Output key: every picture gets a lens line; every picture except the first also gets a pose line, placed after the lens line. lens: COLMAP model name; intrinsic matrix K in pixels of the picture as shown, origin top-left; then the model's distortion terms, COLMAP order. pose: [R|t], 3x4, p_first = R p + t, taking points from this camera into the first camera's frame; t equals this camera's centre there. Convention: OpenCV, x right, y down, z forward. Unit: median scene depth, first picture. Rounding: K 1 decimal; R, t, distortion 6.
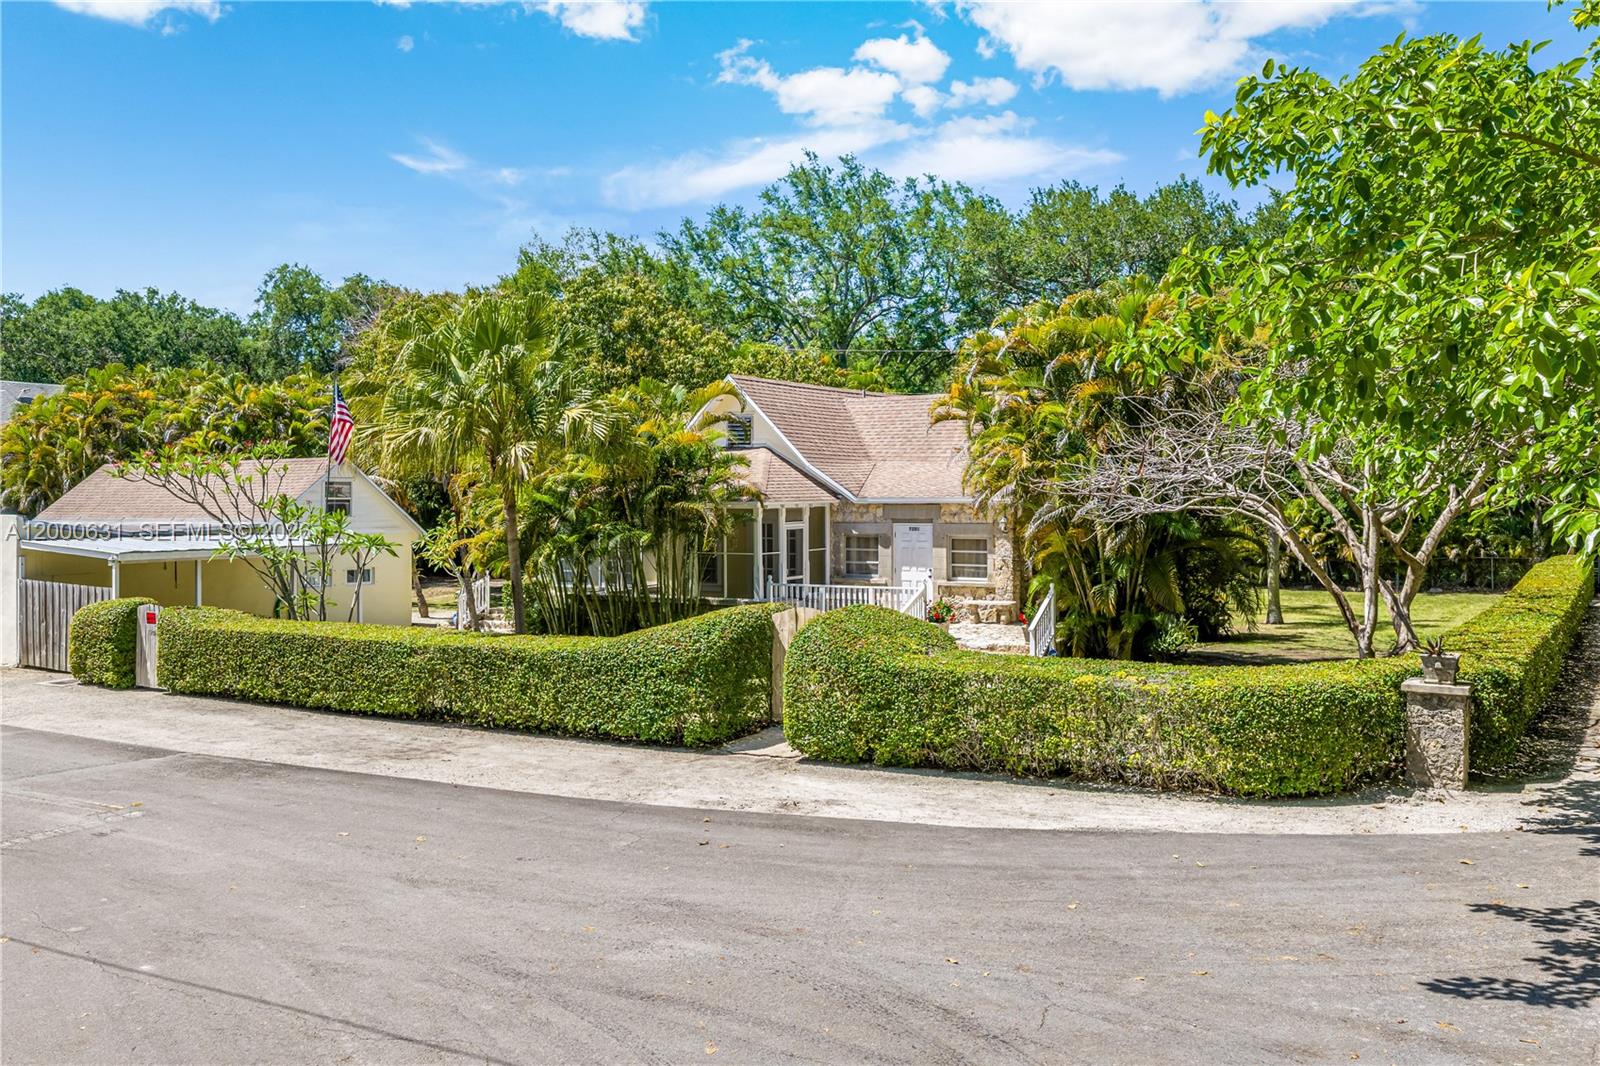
lens RADIAL K [[1281.3, 0, 810.1], [0, 1281.3, 518.1], [0, 0, 1]] dist [0.023764, -0.038528]
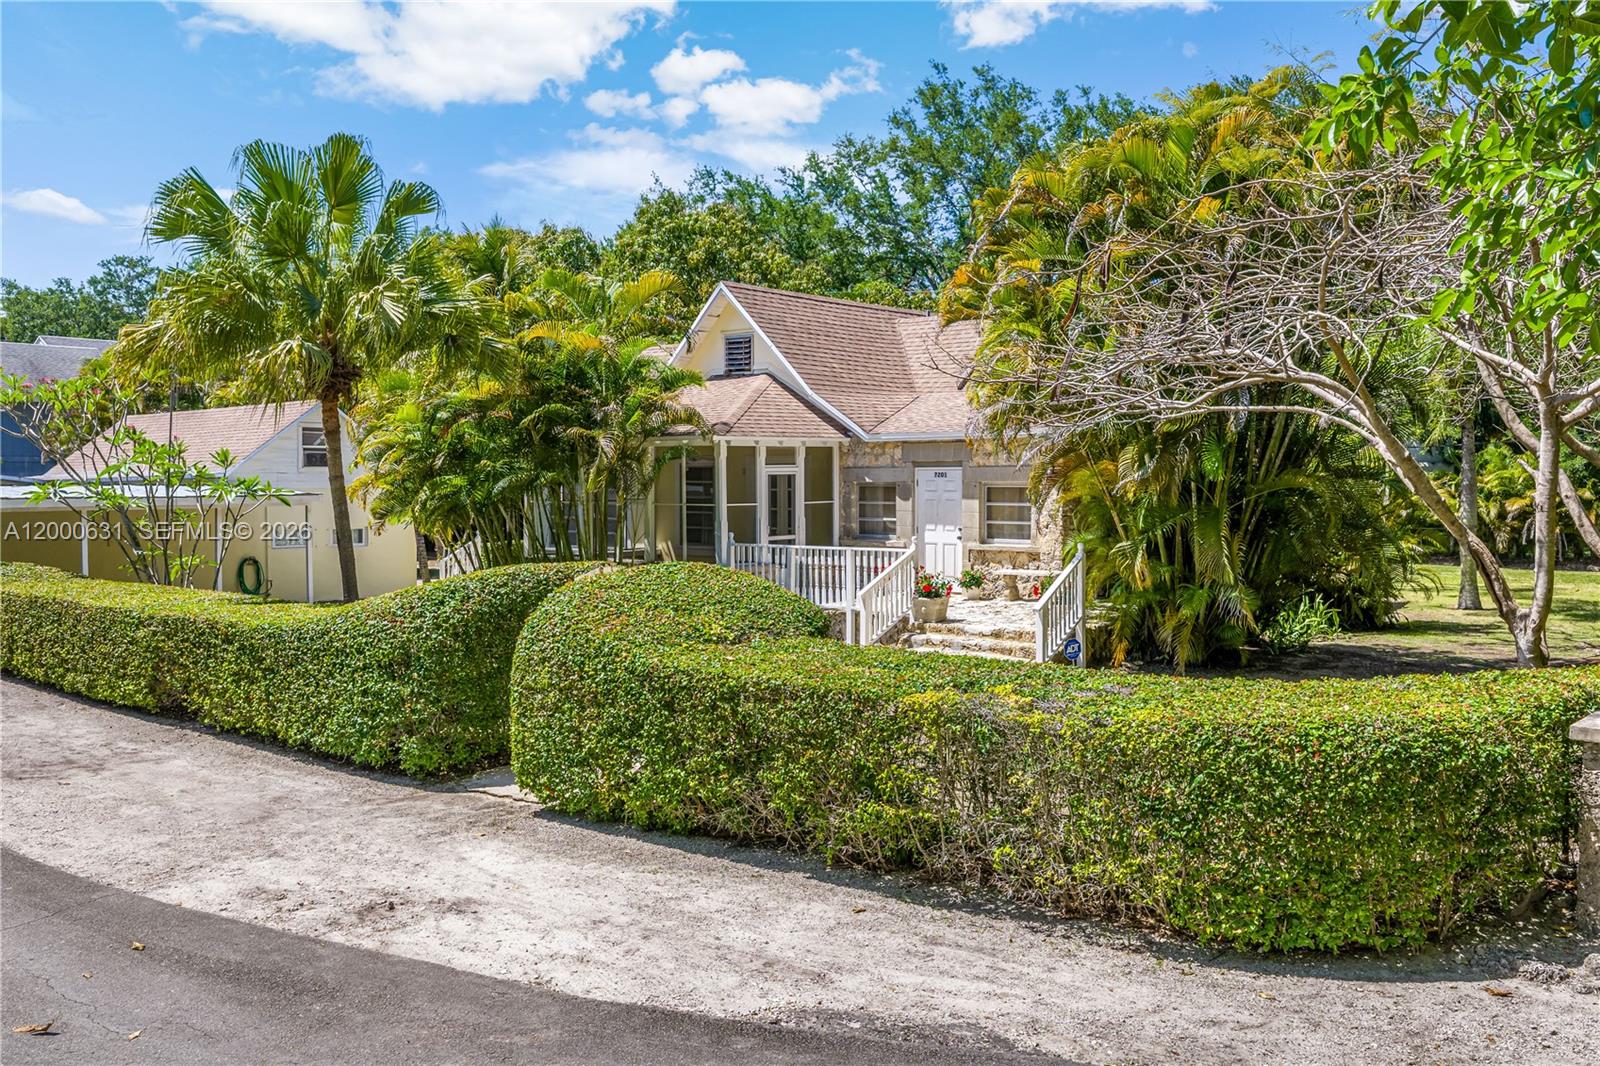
lens RADIAL K [[1281.3, 0, 810.1], [0, 1281.3, 518.1], [0, 0, 1]] dist [0.023764, -0.038528]
pose [[0.985421, 0.005564, -0.170045, 0.136850], [-0.002863, 0.999866, 0.016129, 0.022541], [0.170112, -0.015407, 0.985304, 0.248804]]
